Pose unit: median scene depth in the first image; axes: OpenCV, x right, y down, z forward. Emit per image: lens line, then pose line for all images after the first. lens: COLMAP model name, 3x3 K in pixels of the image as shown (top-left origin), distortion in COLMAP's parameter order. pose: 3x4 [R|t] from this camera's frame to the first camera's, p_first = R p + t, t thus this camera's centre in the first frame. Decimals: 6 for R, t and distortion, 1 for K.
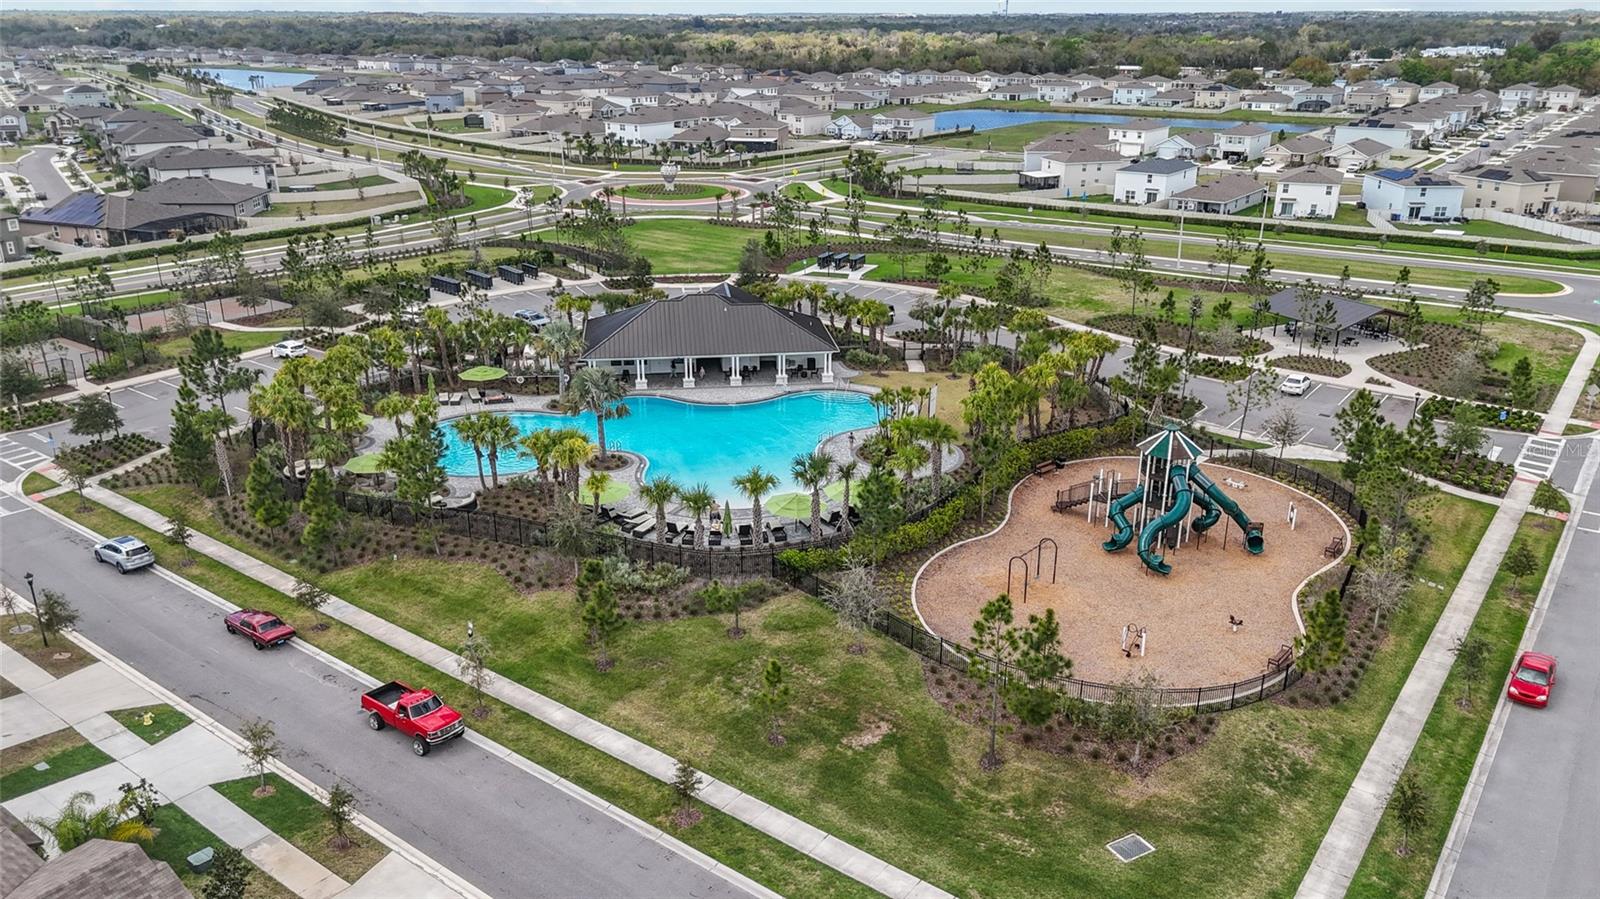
lens RADIAL K [[1158.3, 0, 800.0], [0, 1158.3, 449.5], [0, 0, 1]] dist [0.065903, -0.077559]
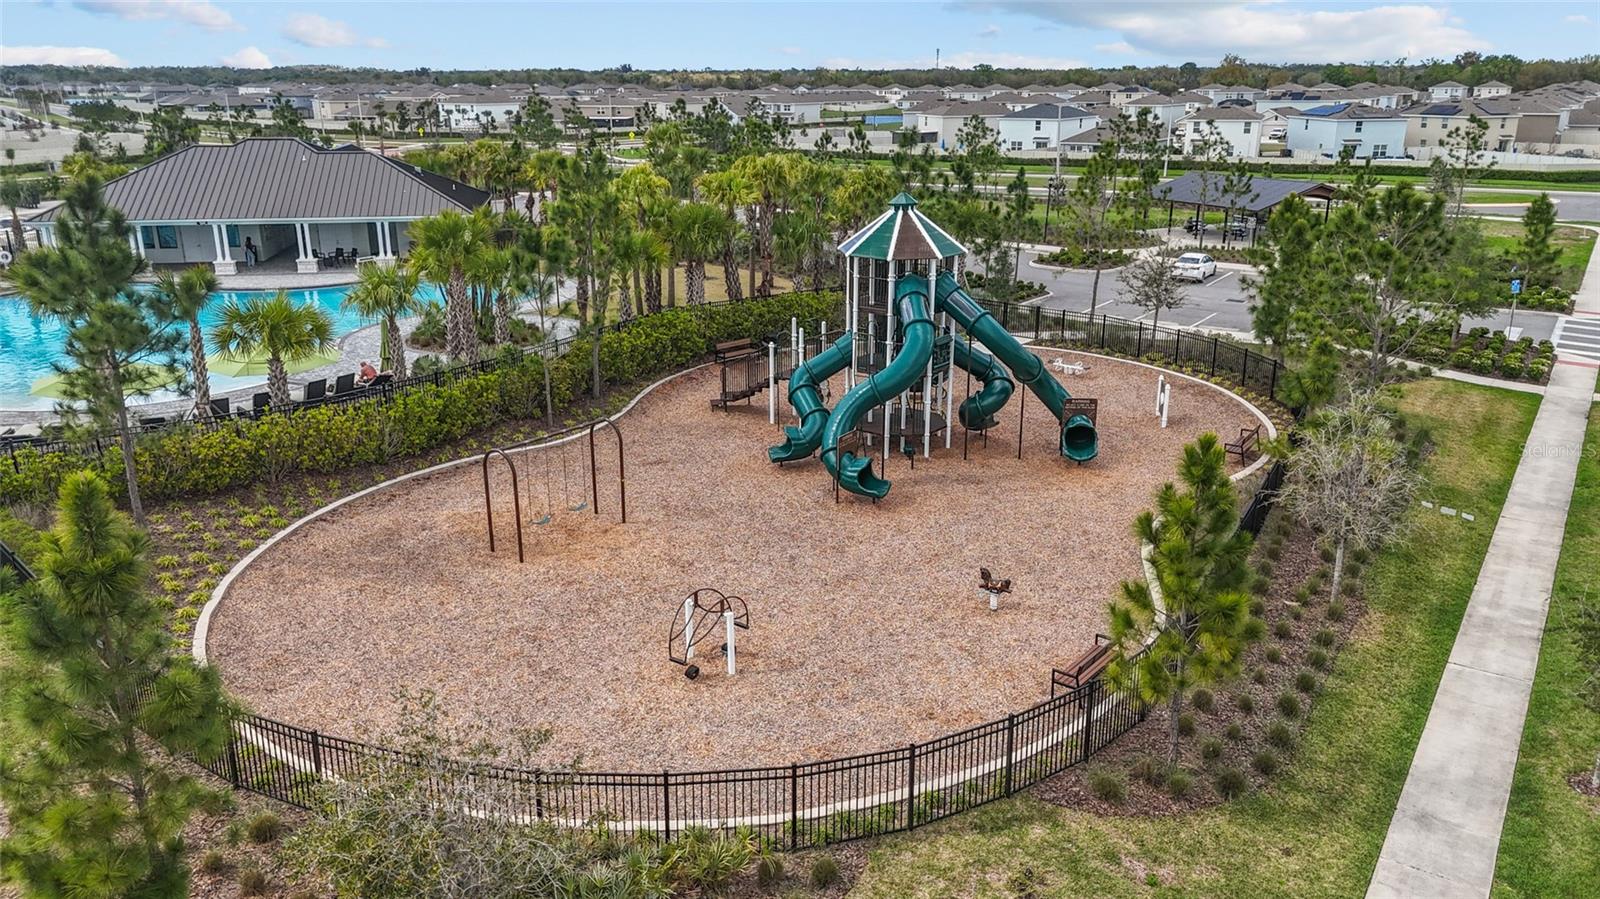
lens RADIAL K [[1158.3, 0, 800.0], [0, 1158.3, 449.5], [0, 0, 1]] dist [0.065903, -0.077559]
pose [[0.998883, -0.017498, 0.043885, 0.221276], [0.019549, 0.998714, -0.046768, 0.090456], [-0.043010, 0.047574, 0.997941, 0.460955]]
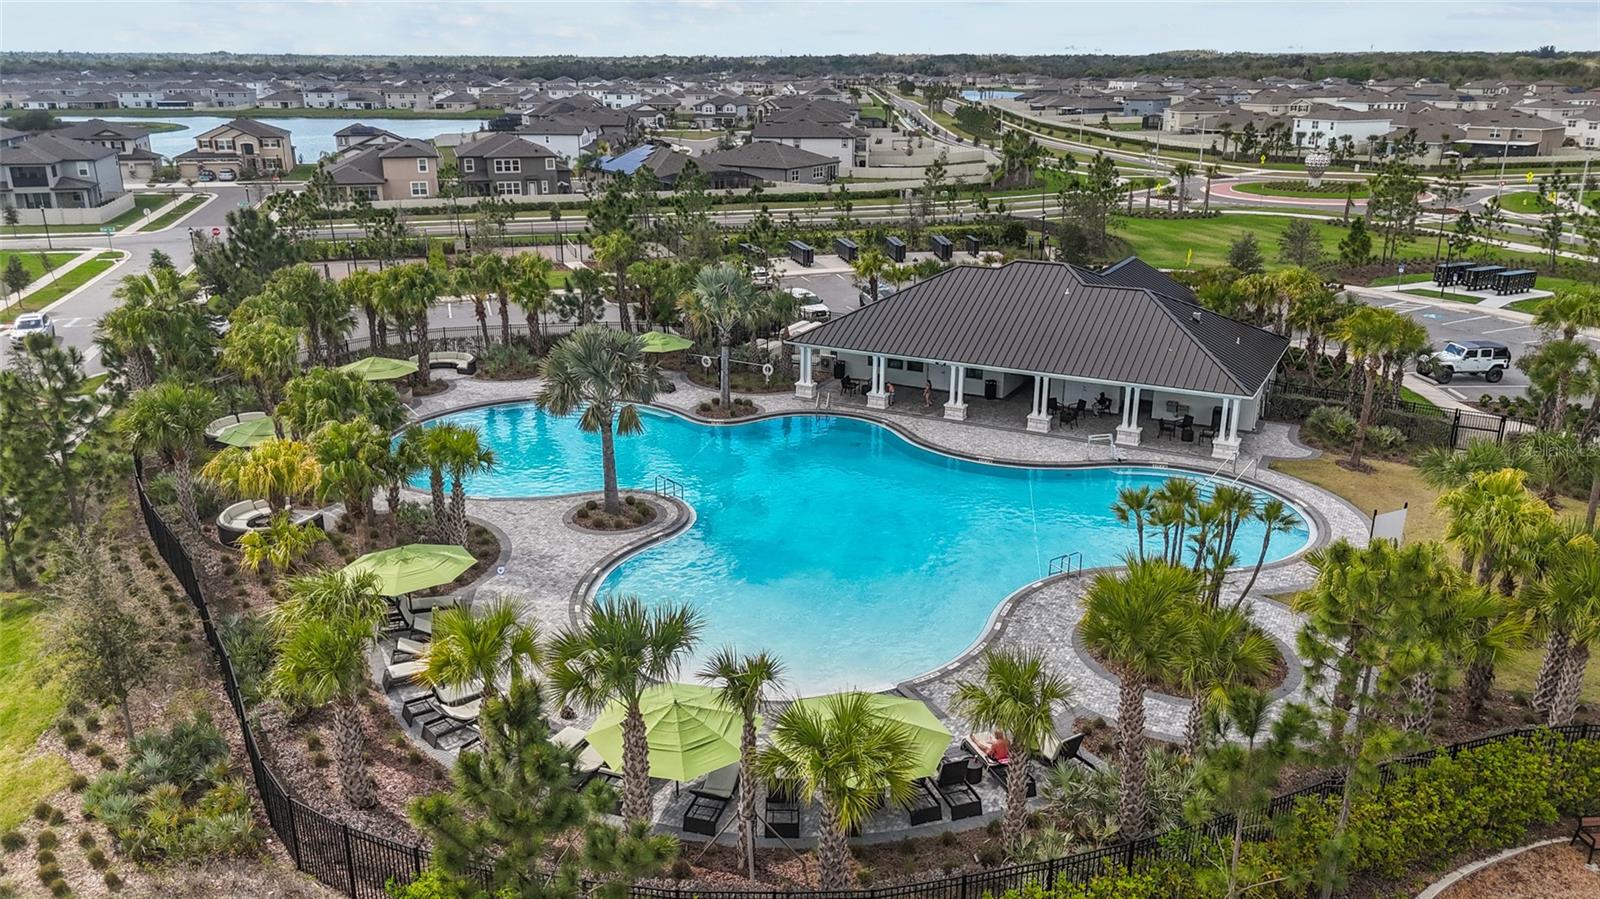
lens RADIAL K [[1158.3, 0, 800.0], [0, 1158.3, 449.5], [0, 0, 1]] dist [0.065903, -0.077559]
pose [[0.804767, 0.182834, -0.564732, 0.198995], [-0.201421, 0.979047, 0.029936, -0.051230], [0.558373, 0.089658, 0.824731, 0.622294]]
